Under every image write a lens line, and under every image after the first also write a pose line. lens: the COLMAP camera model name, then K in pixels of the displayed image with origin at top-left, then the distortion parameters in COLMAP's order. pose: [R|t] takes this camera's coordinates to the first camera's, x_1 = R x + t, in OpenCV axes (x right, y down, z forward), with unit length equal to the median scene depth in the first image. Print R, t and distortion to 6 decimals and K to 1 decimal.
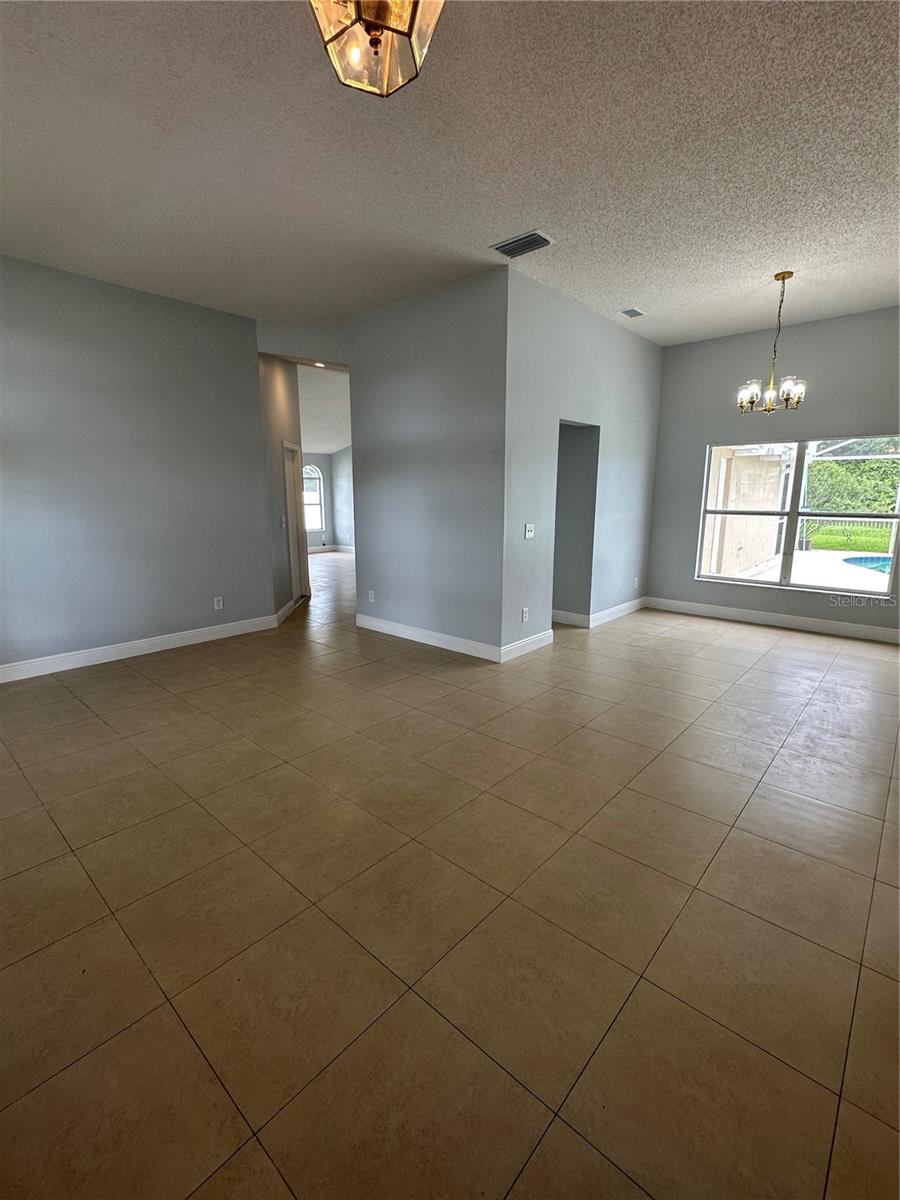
lens RADIAL K [[534.8, 0, 449.6], [0, 534.8, 601.8], [0, 0, 1]] dist [-0.003410, 0.000441]
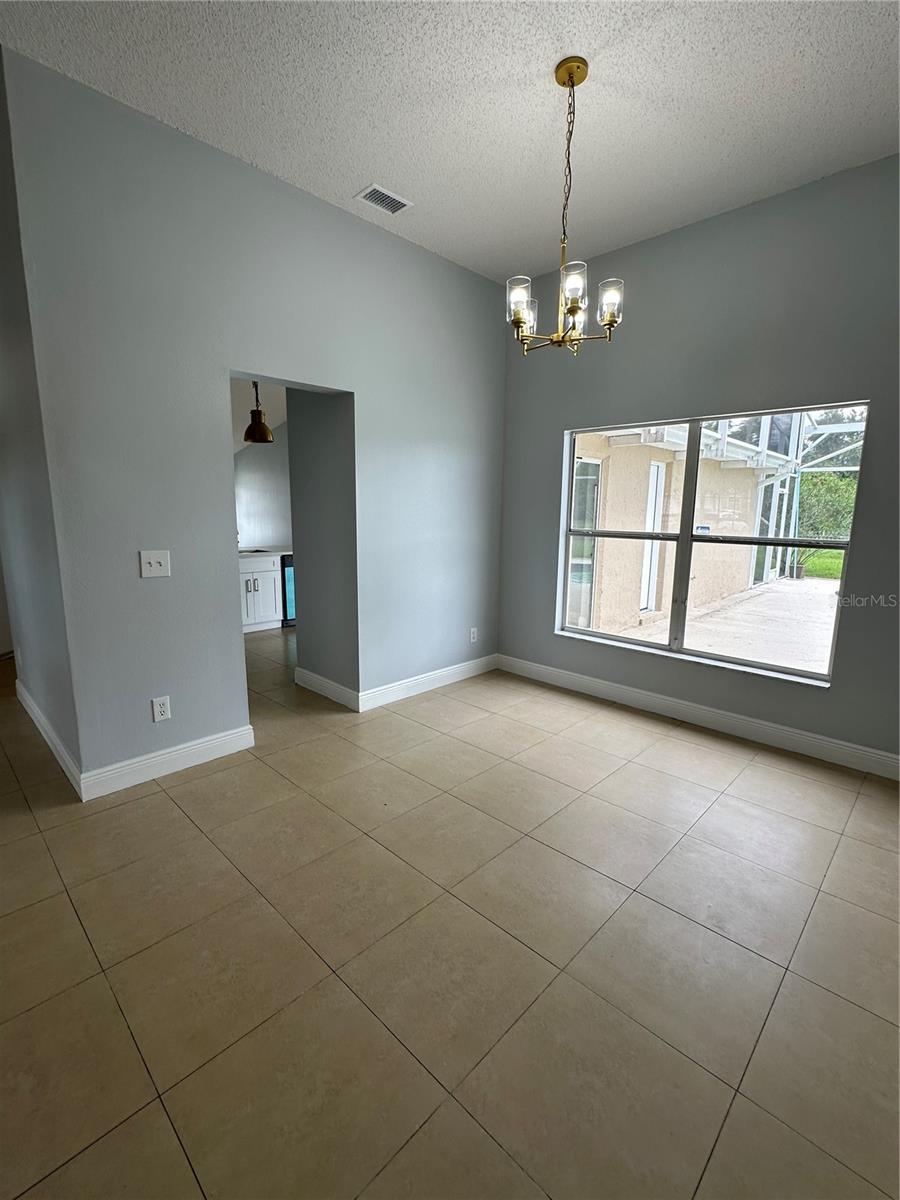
lens RADIAL K [[534.8, 0, 449.6], [0, 534.8, 601.8], [0, 0, 1]] dist [-0.003410, 0.000441]
pose [[0.999173, 0.018731, -0.036079, 0.388972], [-0.019686, 0.999461, -0.026279, -0.067529], [0.035568, 0.026967, 0.999003, 0.364742]]
